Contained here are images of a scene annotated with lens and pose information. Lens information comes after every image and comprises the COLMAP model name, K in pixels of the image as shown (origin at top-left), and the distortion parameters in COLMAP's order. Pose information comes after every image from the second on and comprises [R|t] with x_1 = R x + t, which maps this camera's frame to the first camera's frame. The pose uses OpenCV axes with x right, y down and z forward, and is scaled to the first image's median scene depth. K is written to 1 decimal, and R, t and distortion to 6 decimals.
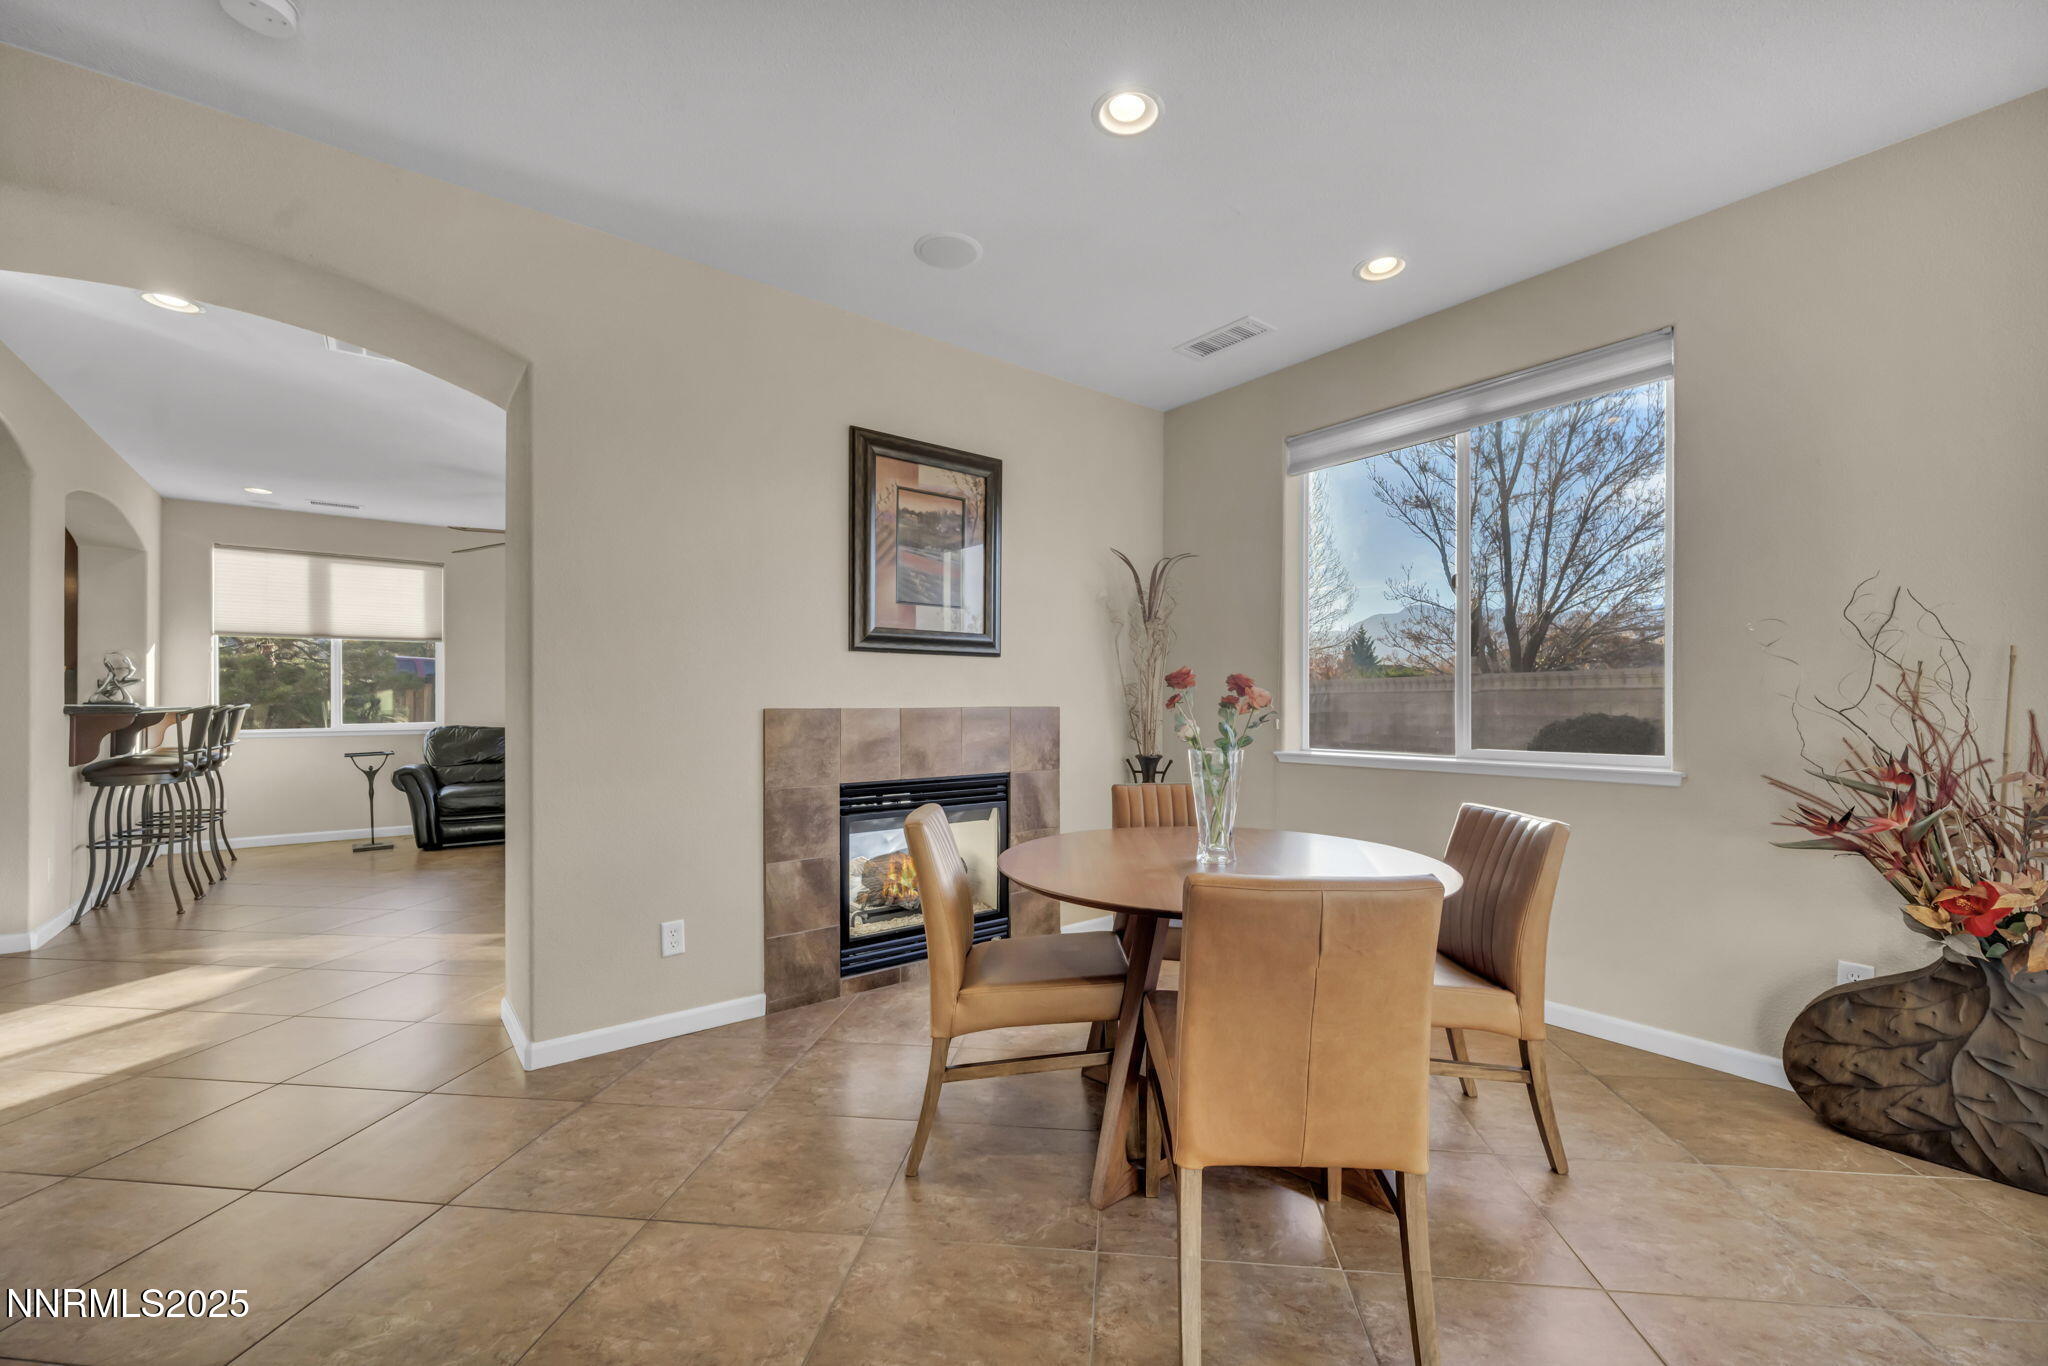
lens RADIAL K [[829.0, 0, 1033.0], [0, 829.0, 697.5], [0, 0, 1]] dist [-0.002315, -0.000316]
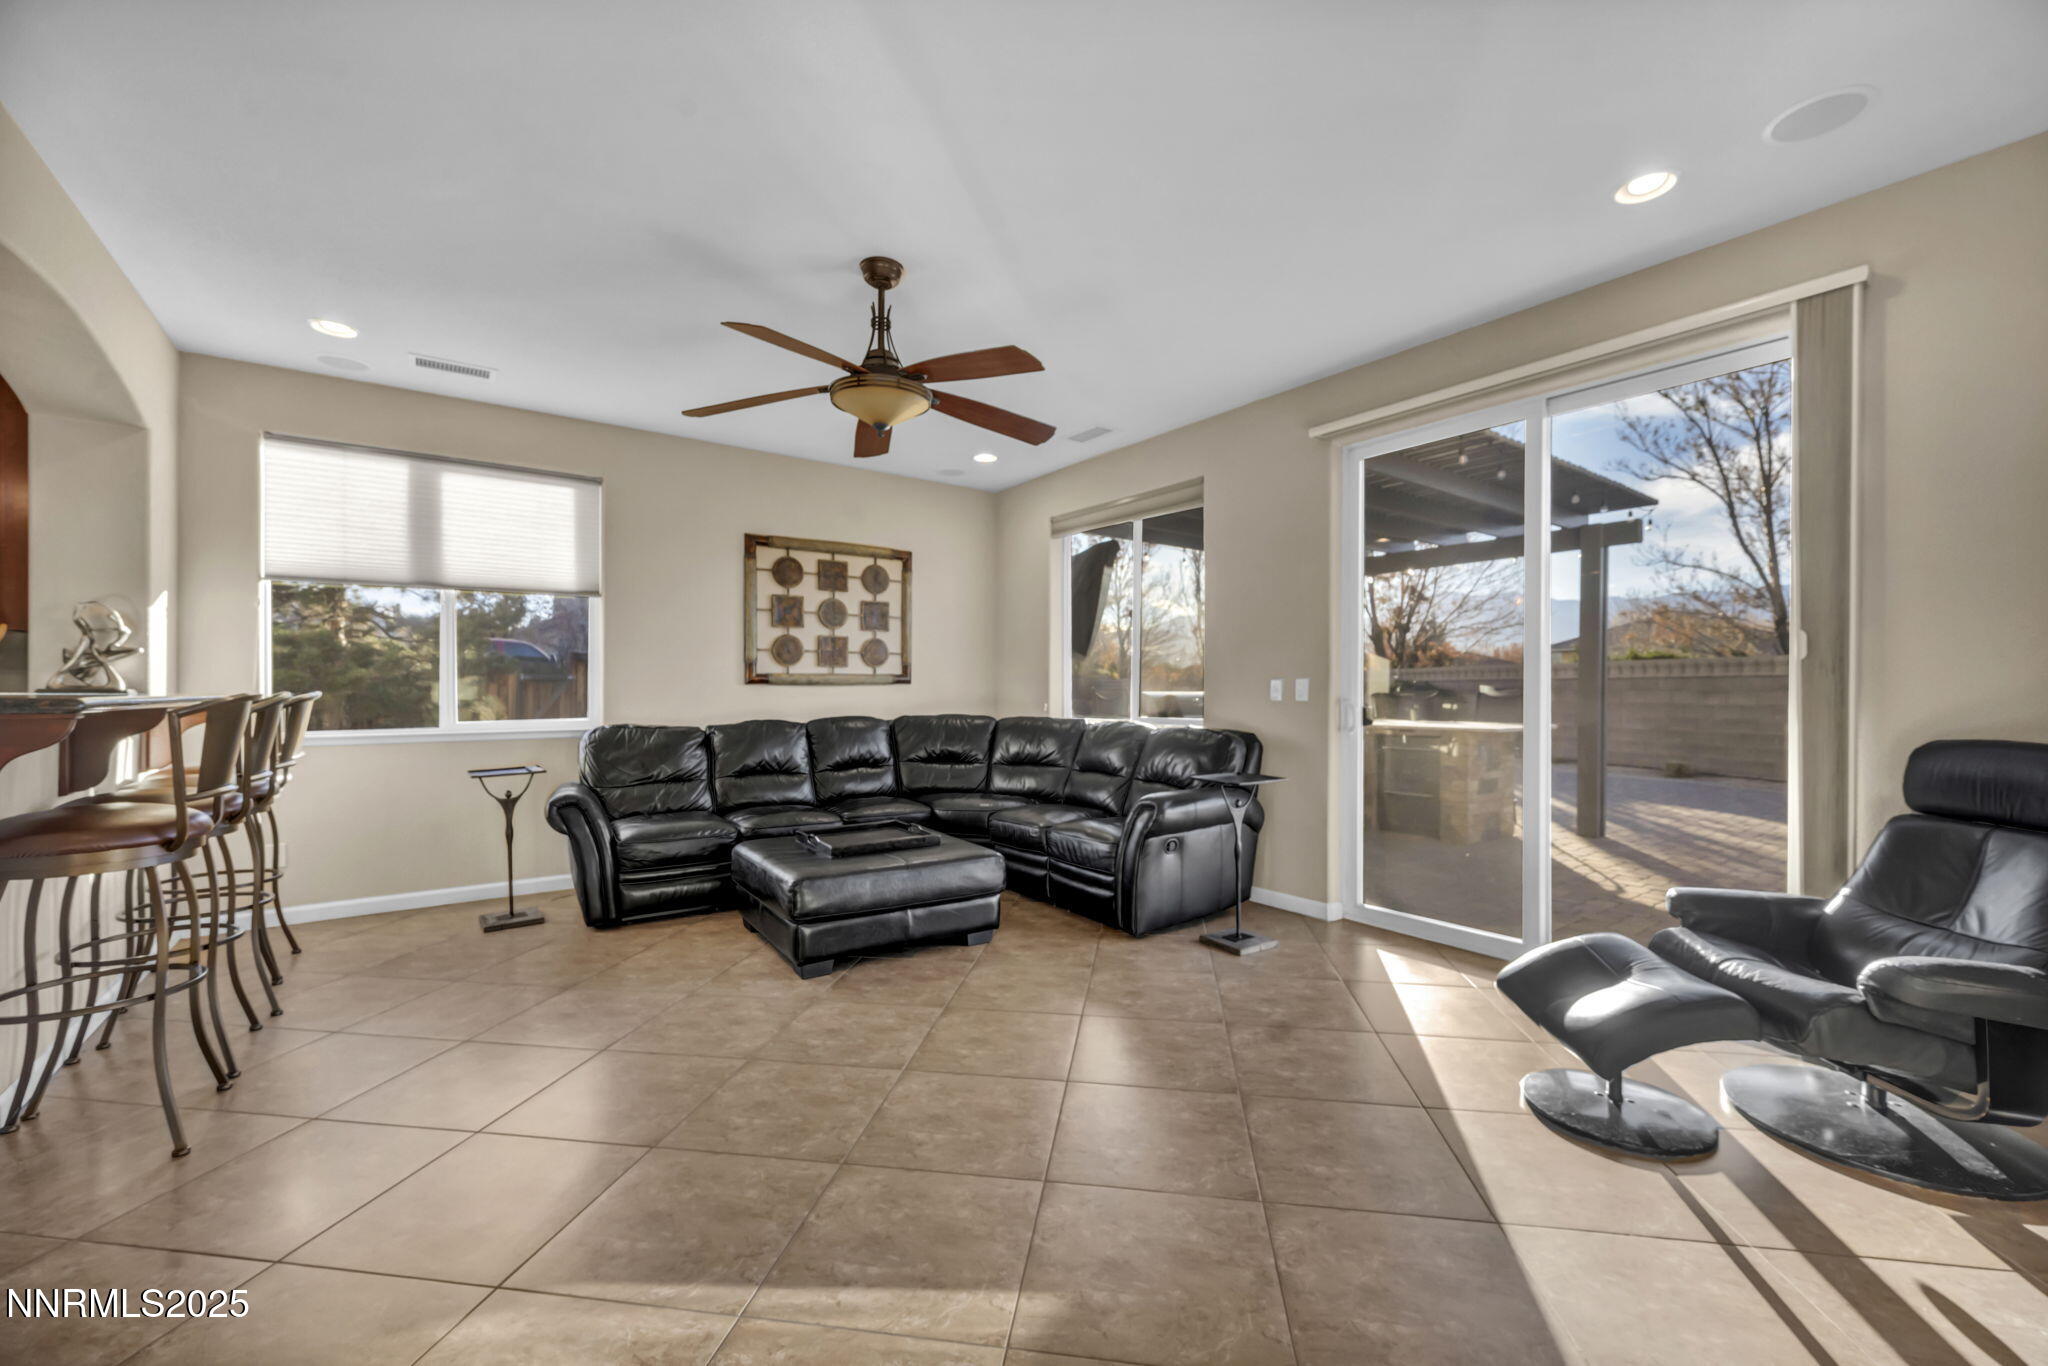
lens RADIAL K [[838.6, 0, 1049.9], [0, 838.6, 686.8], [0, 0, 1]] dist [-0.001551, -0.000287]
pose [[0.999369, -0.001437, -0.035497, -0.372716], [0.001501, 0.999997, 0.001778, 0.003851], [0.035494, -0.001830, 0.999368, 0.386735]]
